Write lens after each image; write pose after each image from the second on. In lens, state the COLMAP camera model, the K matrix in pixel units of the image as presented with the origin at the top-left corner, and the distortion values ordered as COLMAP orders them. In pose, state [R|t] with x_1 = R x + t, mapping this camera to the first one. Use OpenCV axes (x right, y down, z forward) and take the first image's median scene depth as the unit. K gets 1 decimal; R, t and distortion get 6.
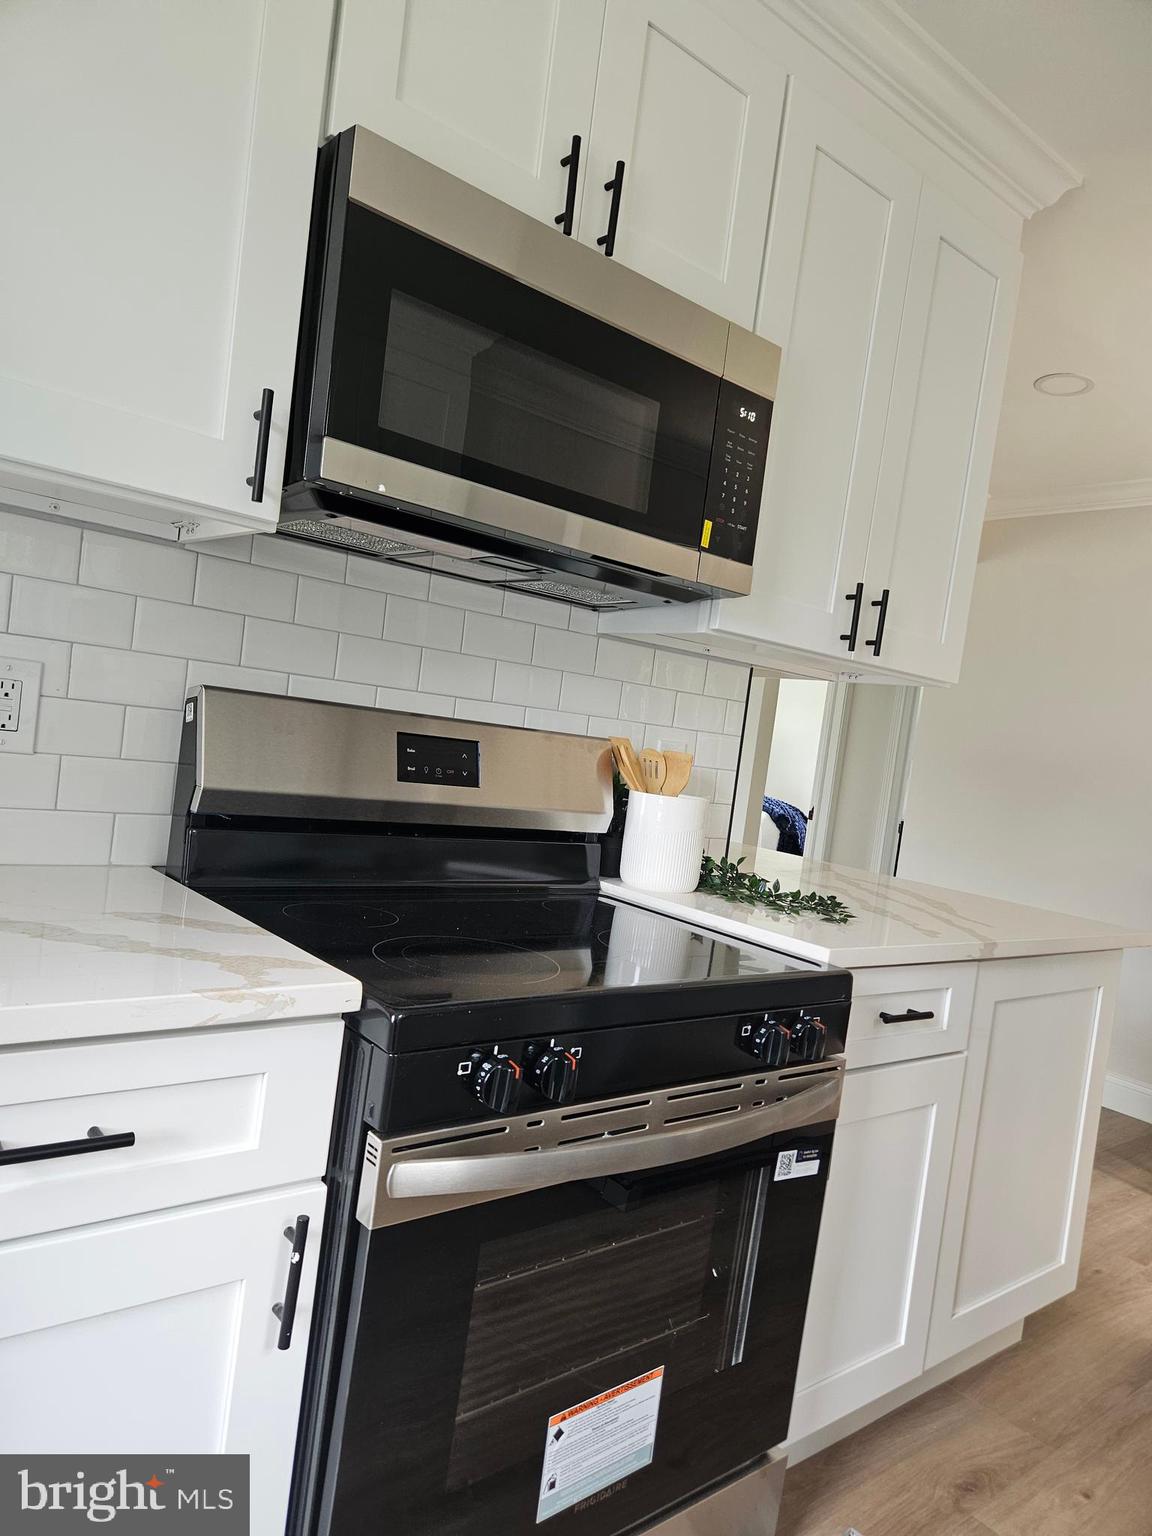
lens RADIAL K [[1027.5, 0, 585.8], [0, 1027.5, 784.2], [0, 0, 1]] dist [0.072536, -0.061093]
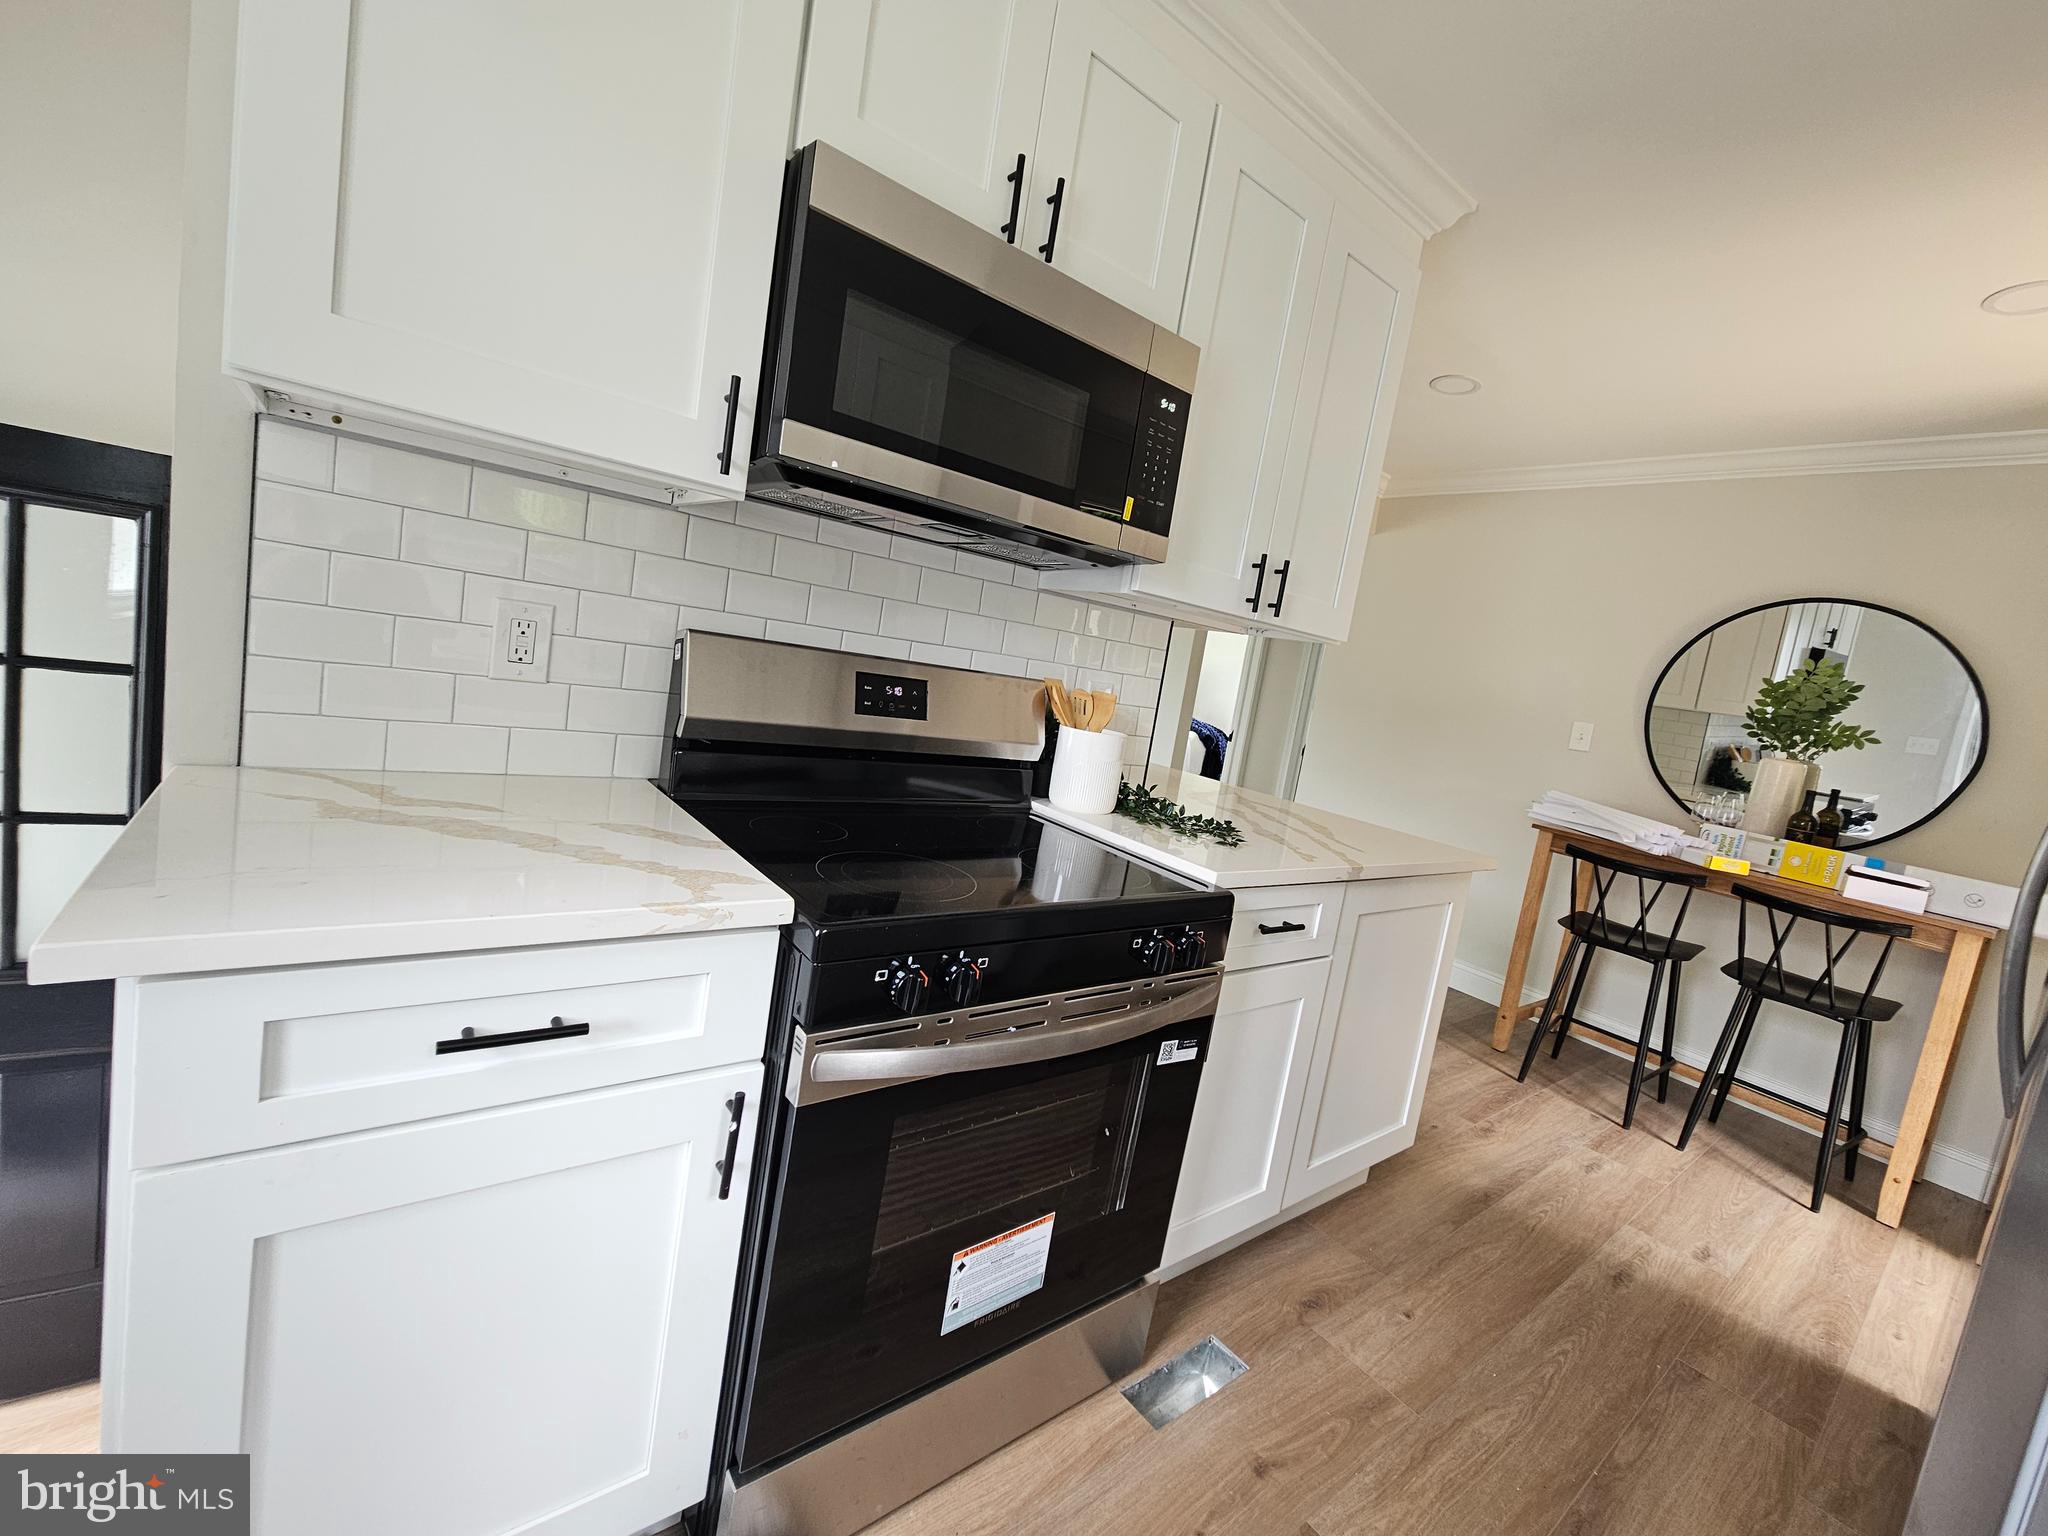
lens RADIAL K [[840.8, 0, 1031.7], [0, 840.8, 744.3], [0, 0, 1]] dist [0.000537, 0.000333]
pose [[0.998978, 0.037518, -0.025216, 0.042736], [-0.036120, 0.997898, 0.053801, -0.027036], [0.027182, -0.052835, 0.998233, 0.048784]]
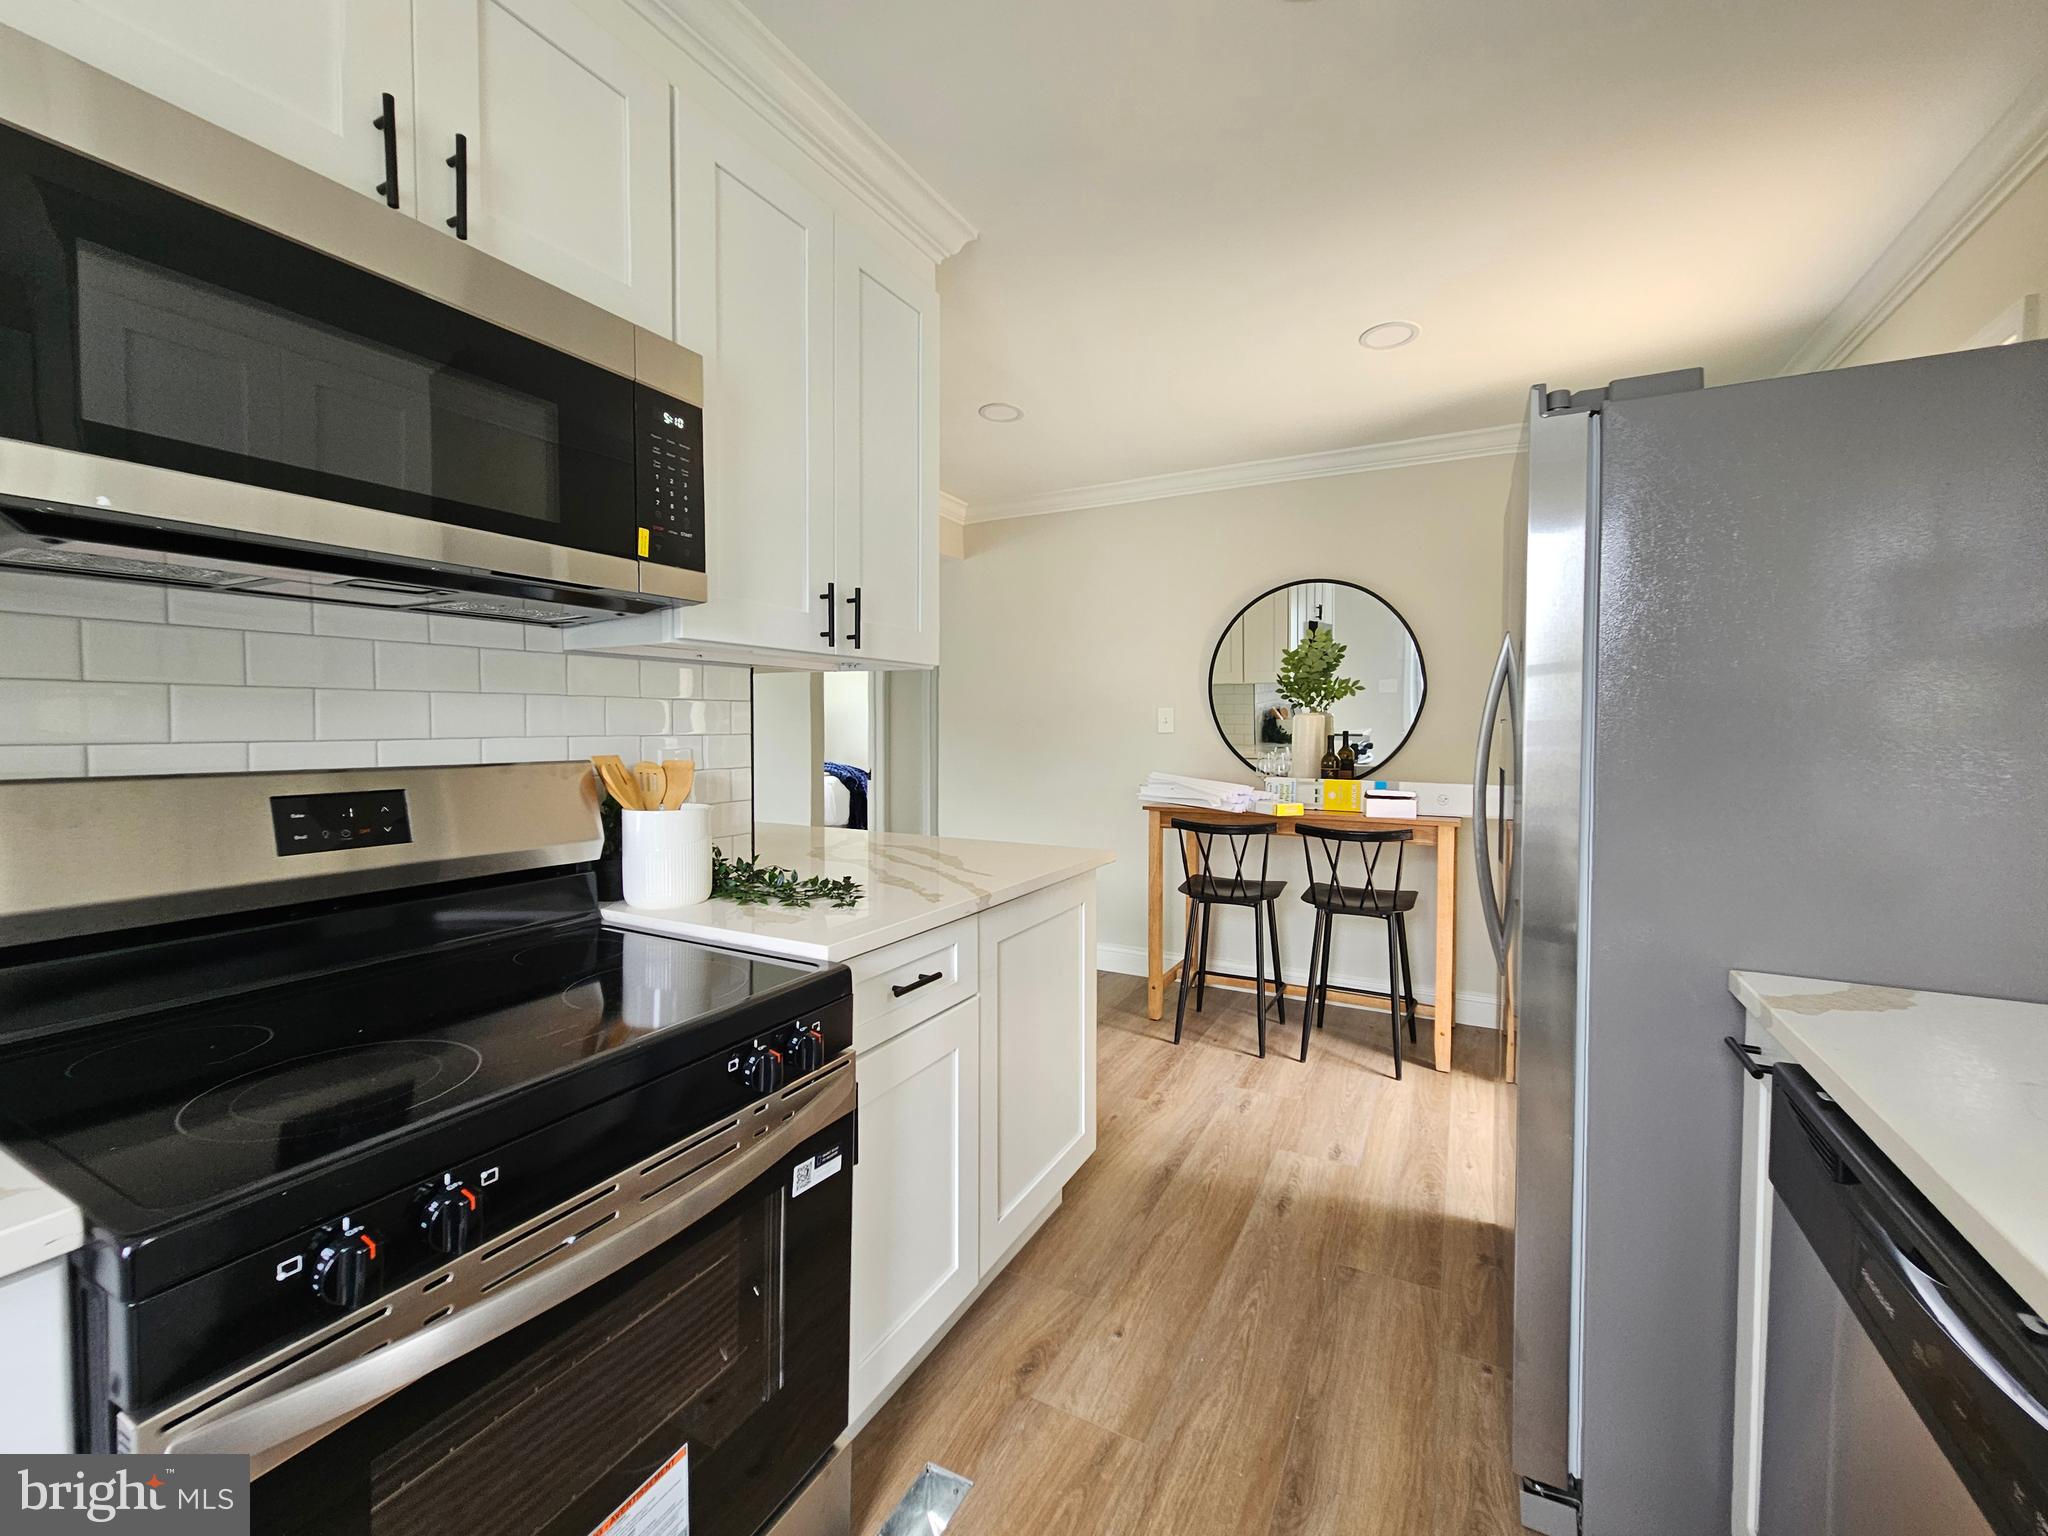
lens RADIAL K [[840.8, 0, 1031.7], [0, 840.8, 744.3], [0, 0, 1]] dist [0.000537, 0.000333]
pose [[0.917810, -0.132823, 0.374143, 0.129527], [0.132611, 0.990816, 0.026438, -0.029762], [-0.374218, 0.025350, 0.926994, 0.146572]]
